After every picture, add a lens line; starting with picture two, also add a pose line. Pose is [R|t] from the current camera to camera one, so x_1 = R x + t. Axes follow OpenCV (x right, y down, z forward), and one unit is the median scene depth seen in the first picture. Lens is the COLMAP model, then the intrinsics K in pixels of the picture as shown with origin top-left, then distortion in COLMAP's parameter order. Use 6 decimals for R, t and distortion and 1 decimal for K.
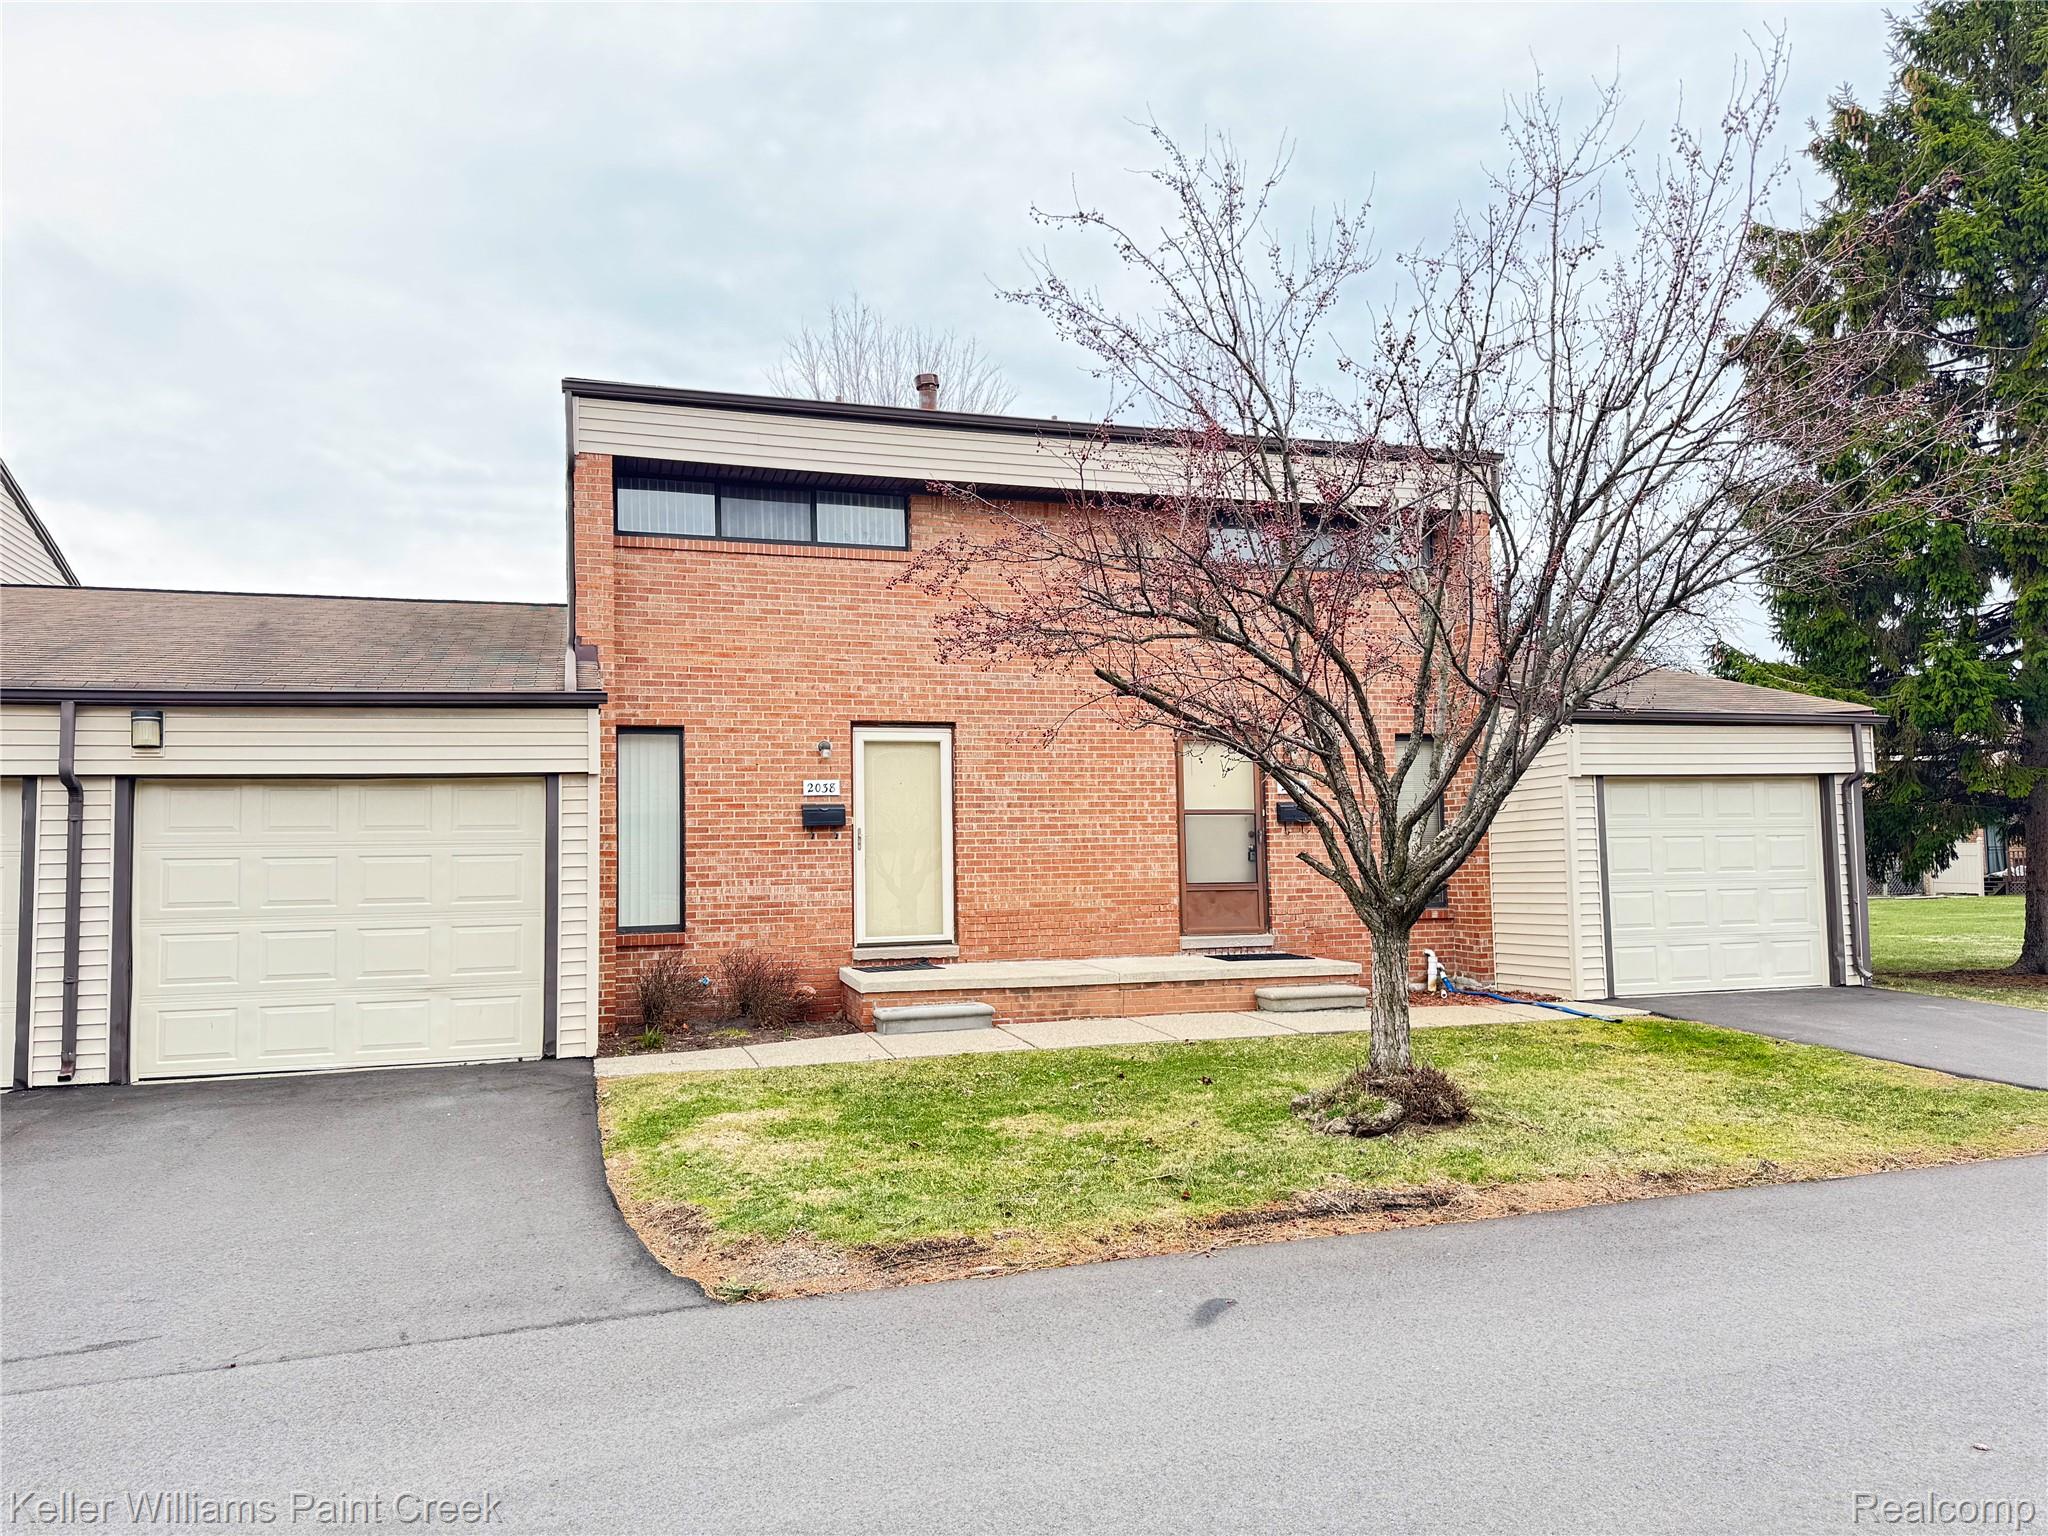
lens RADIAL K [[1422.1, 0, 1025.7], [0, 1422.1, 774.3], [0, 0, 1]] dist [0.155059, -0.188390]
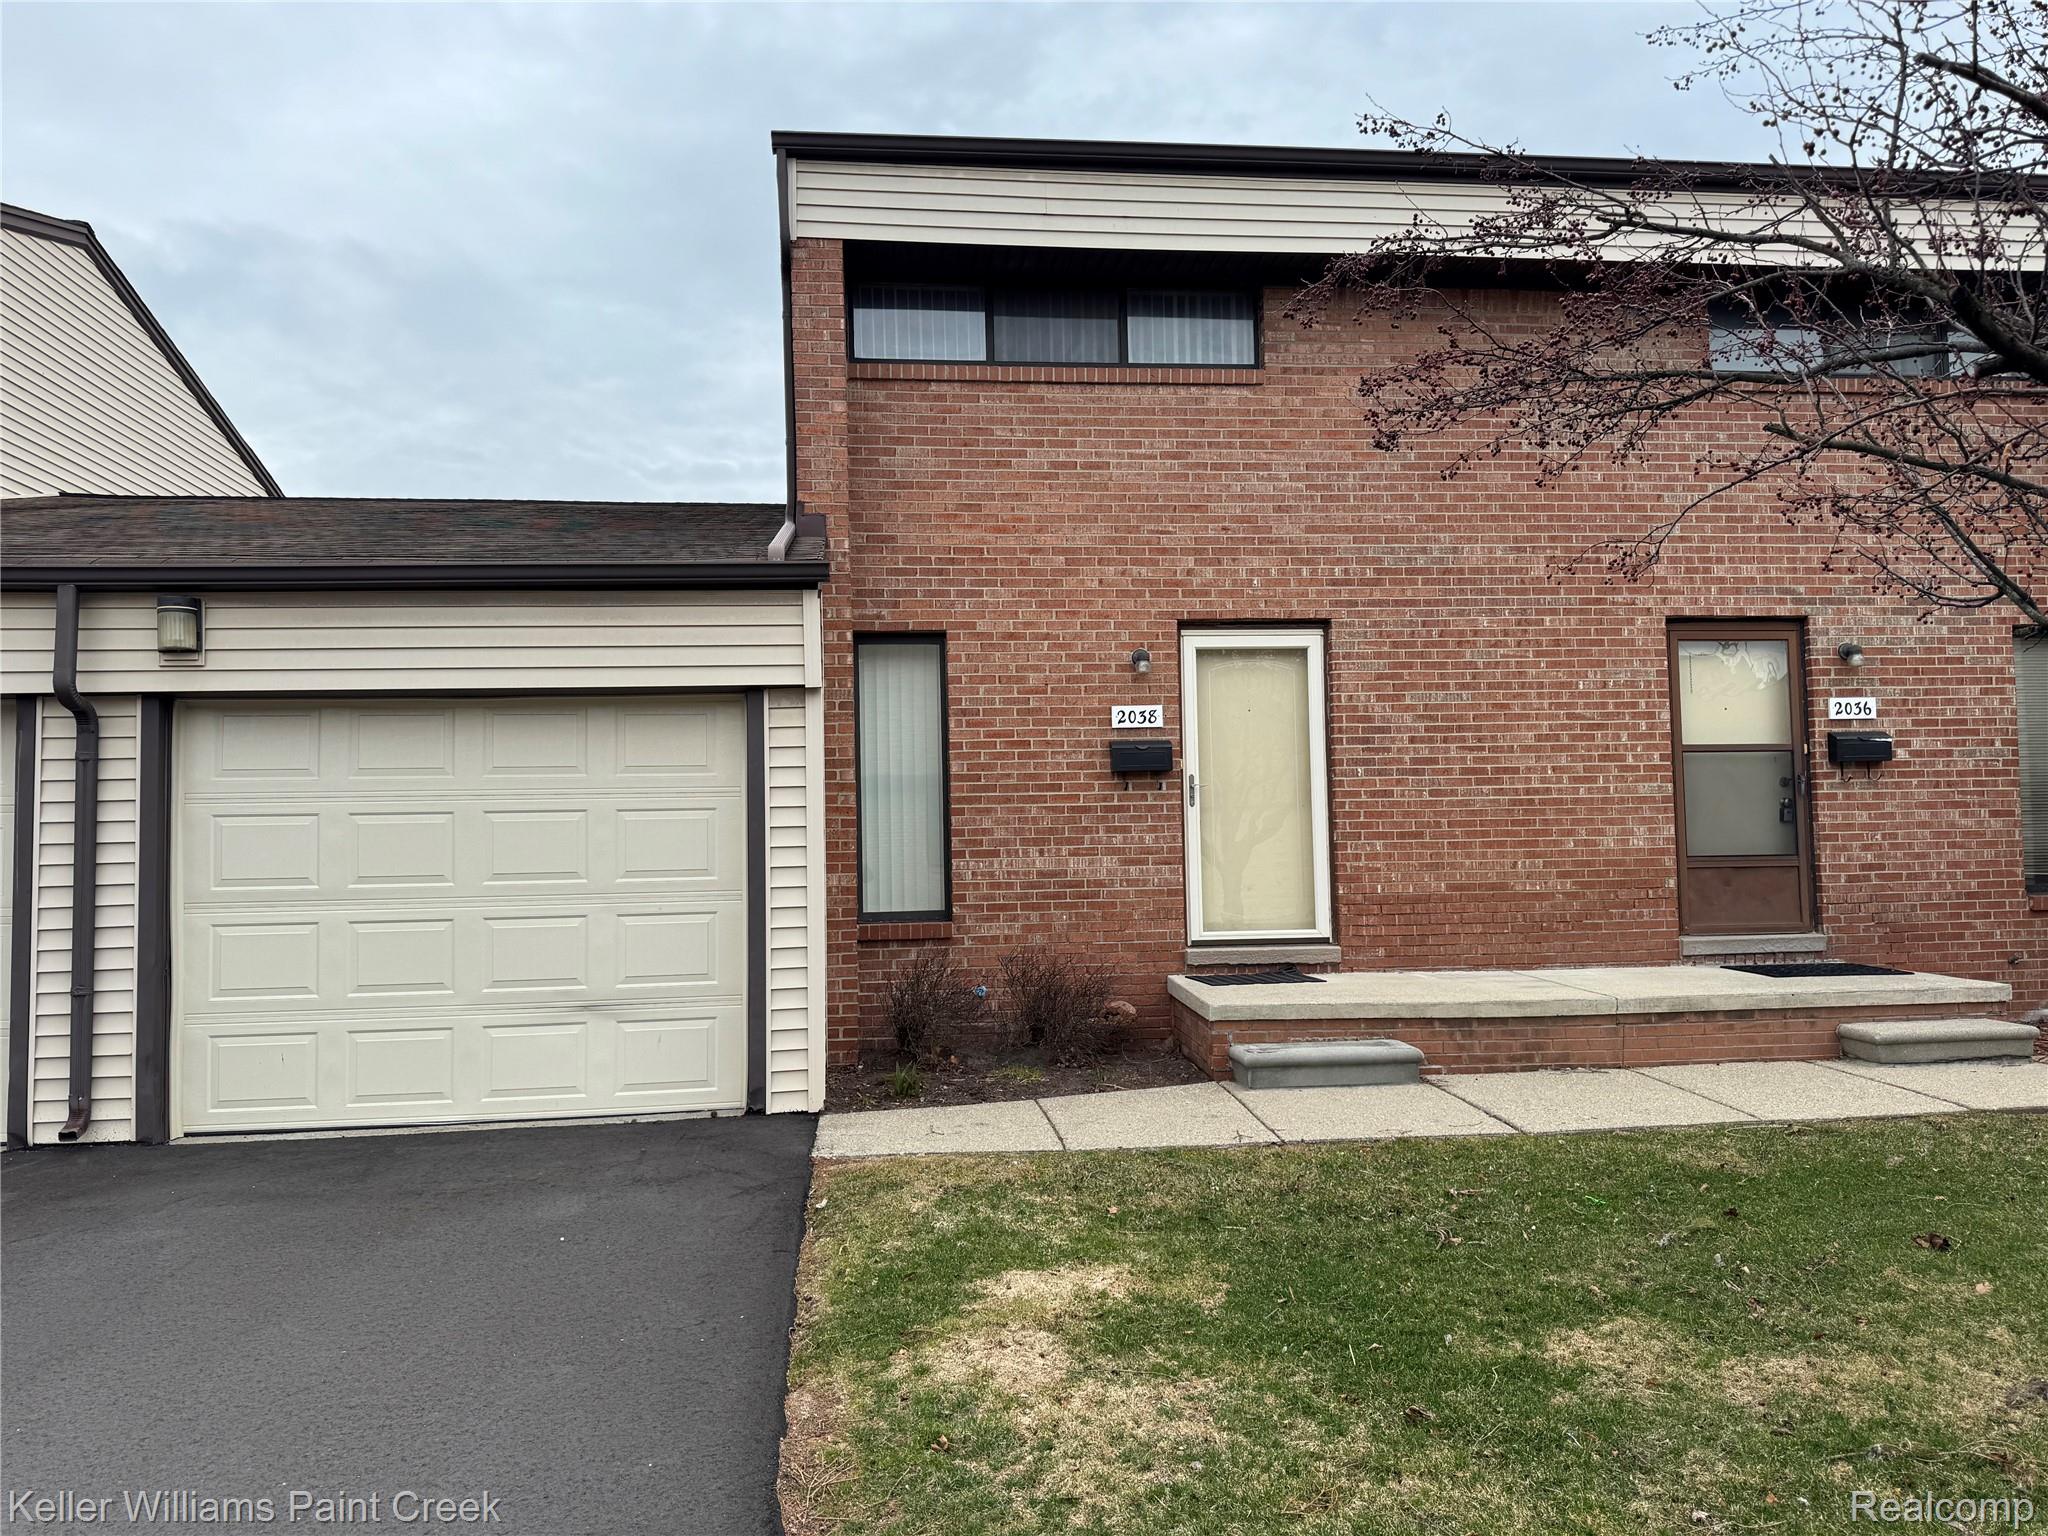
lens RADIAL K [[1428.1, 0, 1024.0], [0, 1428.1, 768.0], [0, 0, 1]] dist [0.153617, -0.244817]
pose [[0.981479, -0.010483, -0.191284, -0.064472], [0.013455, 0.999808, 0.014244, 0.023896], [0.191098, -0.016554, 0.981431, 0.305816]]
